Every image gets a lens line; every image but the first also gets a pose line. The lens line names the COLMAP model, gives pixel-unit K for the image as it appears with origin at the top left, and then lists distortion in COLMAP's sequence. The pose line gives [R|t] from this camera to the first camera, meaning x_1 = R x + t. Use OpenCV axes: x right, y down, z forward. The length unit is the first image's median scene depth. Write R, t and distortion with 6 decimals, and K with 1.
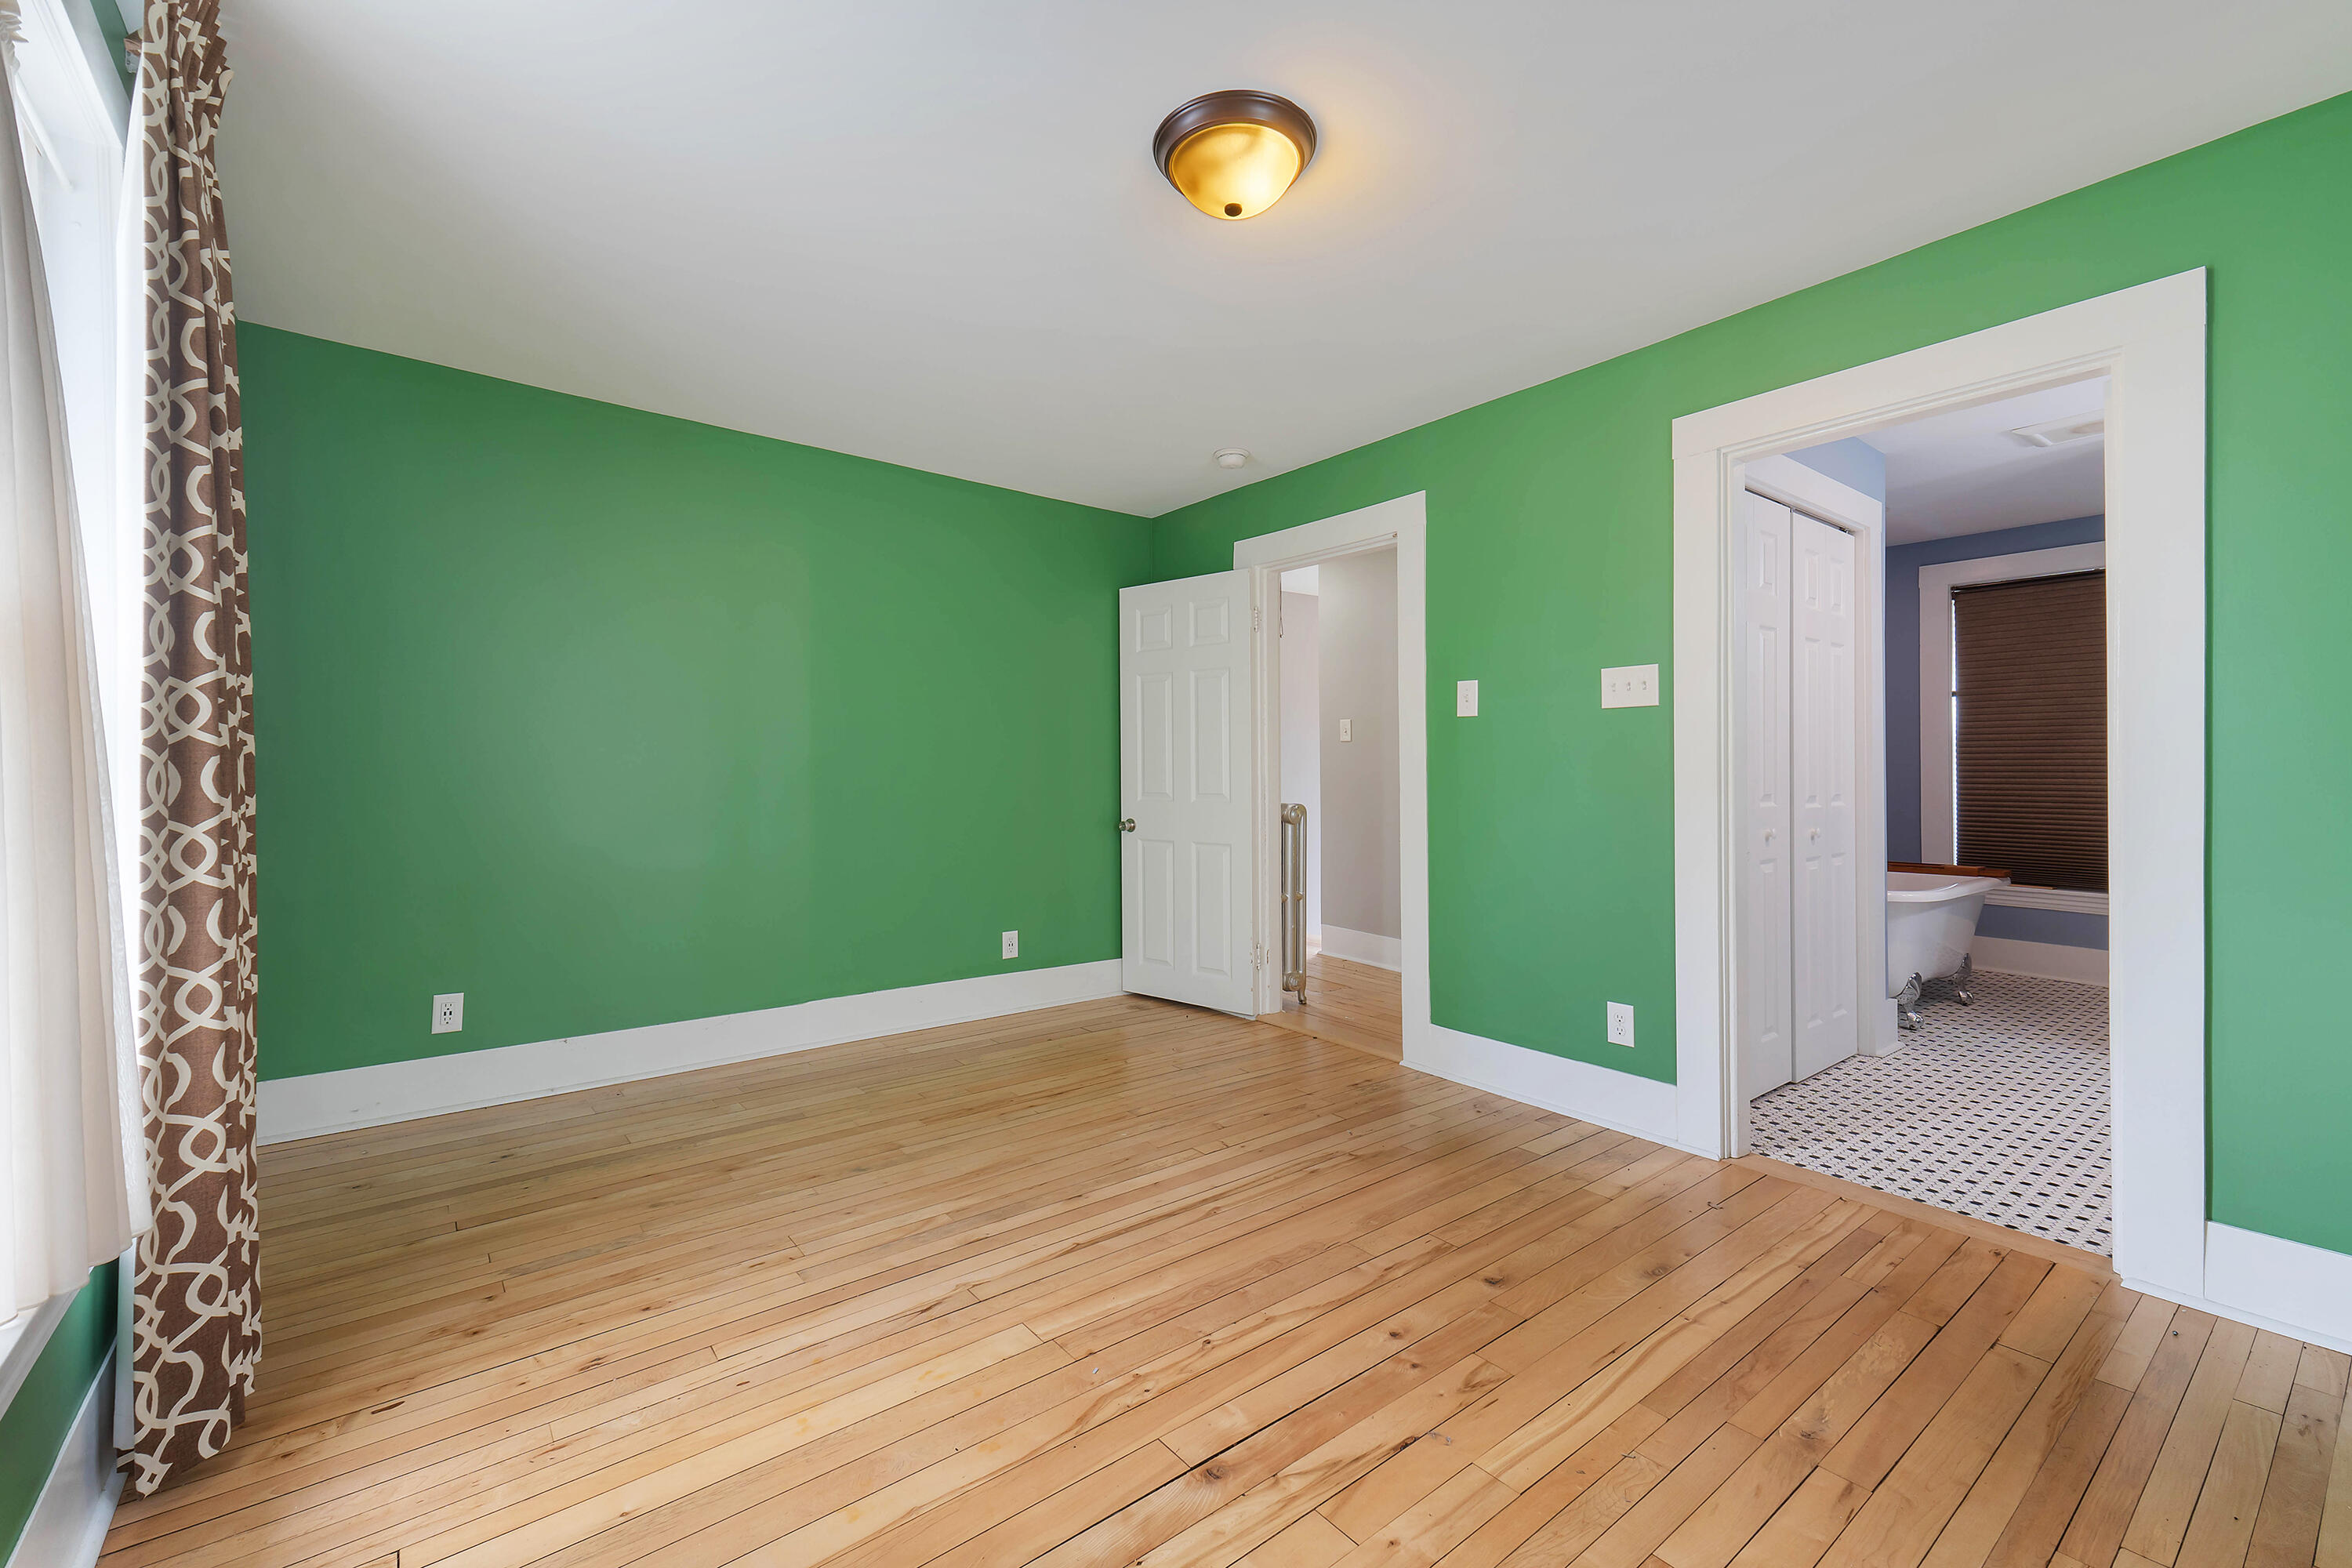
lens RADIAL K [[979.9, 0, 1173.1], [0, 979.9, 775.8], [0, 0, 1]] dist [0.032082, -0.005915]
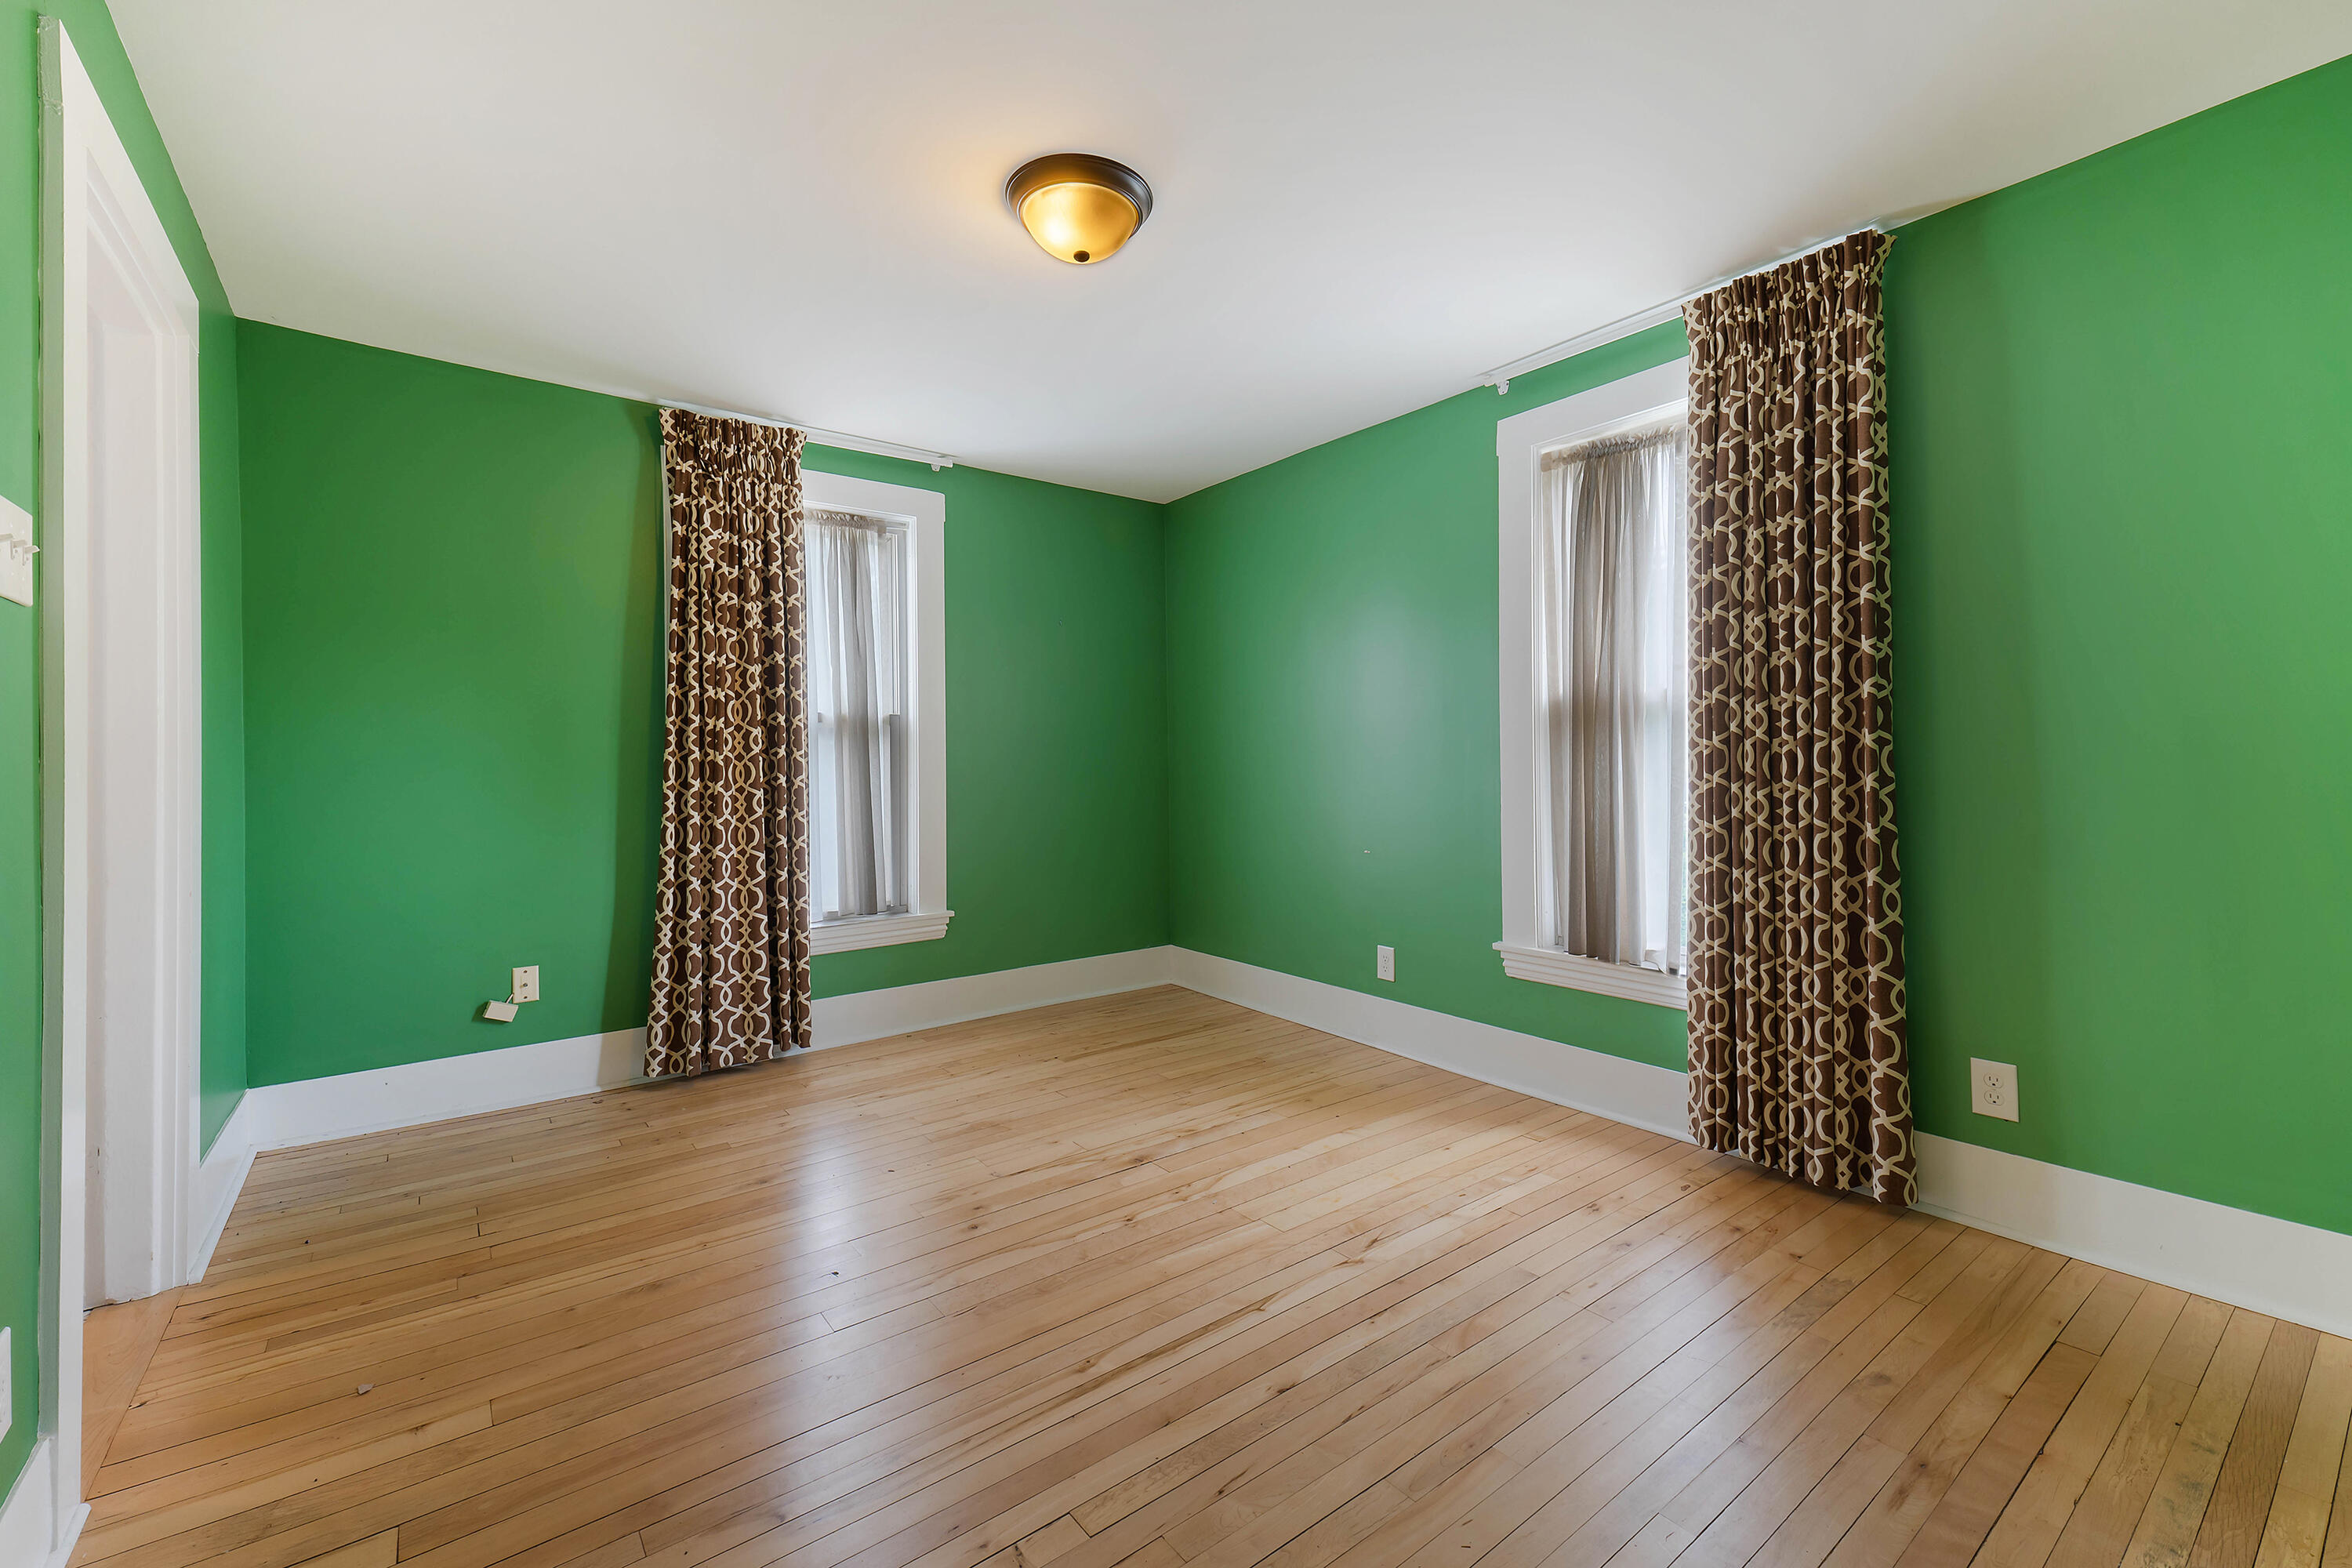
lens RADIAL K [[979.9, 0, 1176.7], [0, 979.9, 778.7], [0, 0, 1]] dist [0.032082, -0.005915]
pose [[-0.999850, 0.000795, 0.017324, -0.030526], [0.000750, 0.999996, -0.002553, 0.008752], [-0.017326, -0.002540, -0.999847, 1.394180]]
